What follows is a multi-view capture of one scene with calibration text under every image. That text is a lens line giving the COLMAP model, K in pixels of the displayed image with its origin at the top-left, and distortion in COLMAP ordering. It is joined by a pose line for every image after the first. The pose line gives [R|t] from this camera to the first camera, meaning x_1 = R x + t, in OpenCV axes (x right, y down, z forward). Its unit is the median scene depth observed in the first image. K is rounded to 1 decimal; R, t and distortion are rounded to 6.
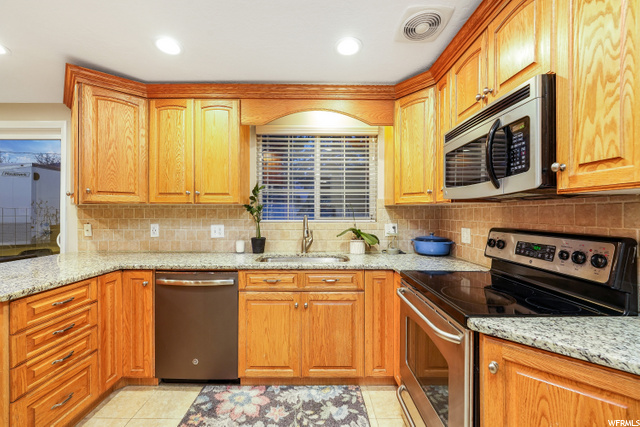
lens RADIAL K [[268.6, 0, 321.8], [0, 268.6, 211.8], [0, 0, 1]] dist [-0.004880, -0.000504]
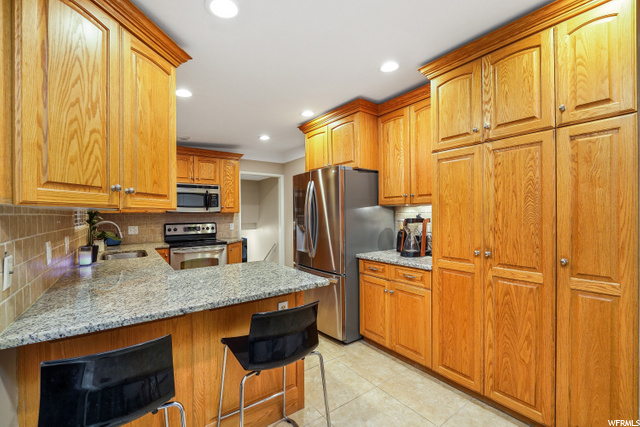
lens RADIAL K [[268.6, 0, 318.3], [0, 268.6, 214.1], [0, 0, 1]] dist [-0.004880, -0.000504]
pose [[-0.587556, 0.002597, 0.809179, -1.474343], [0.000842, 0.999996, -0.002598, -0.013200], [-0.809183, -0.000845, -0.587556, 0.916727]]
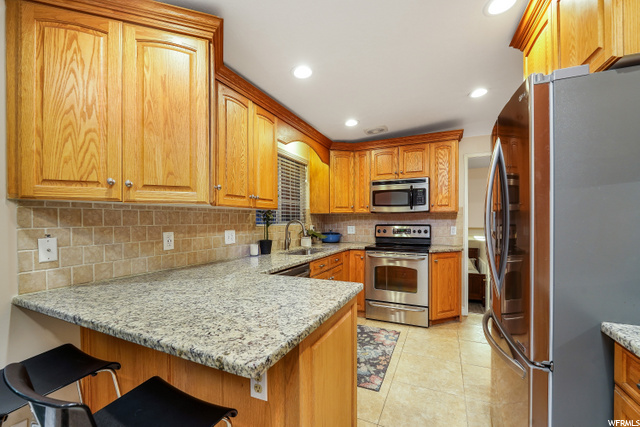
lens RADIAL K [[268.6, 0, 331.2], [0, 268.6, 220.5], [0, 0, 1]] dist [-0.004880, -0.000504]
pose [[0.403687, -0.003447, 0.914891, -1.136721], [-0.000613, 0.999992, 0.004039, 0.010593], [-0.914897, -0.002191, 0.403682, 0.302105]]
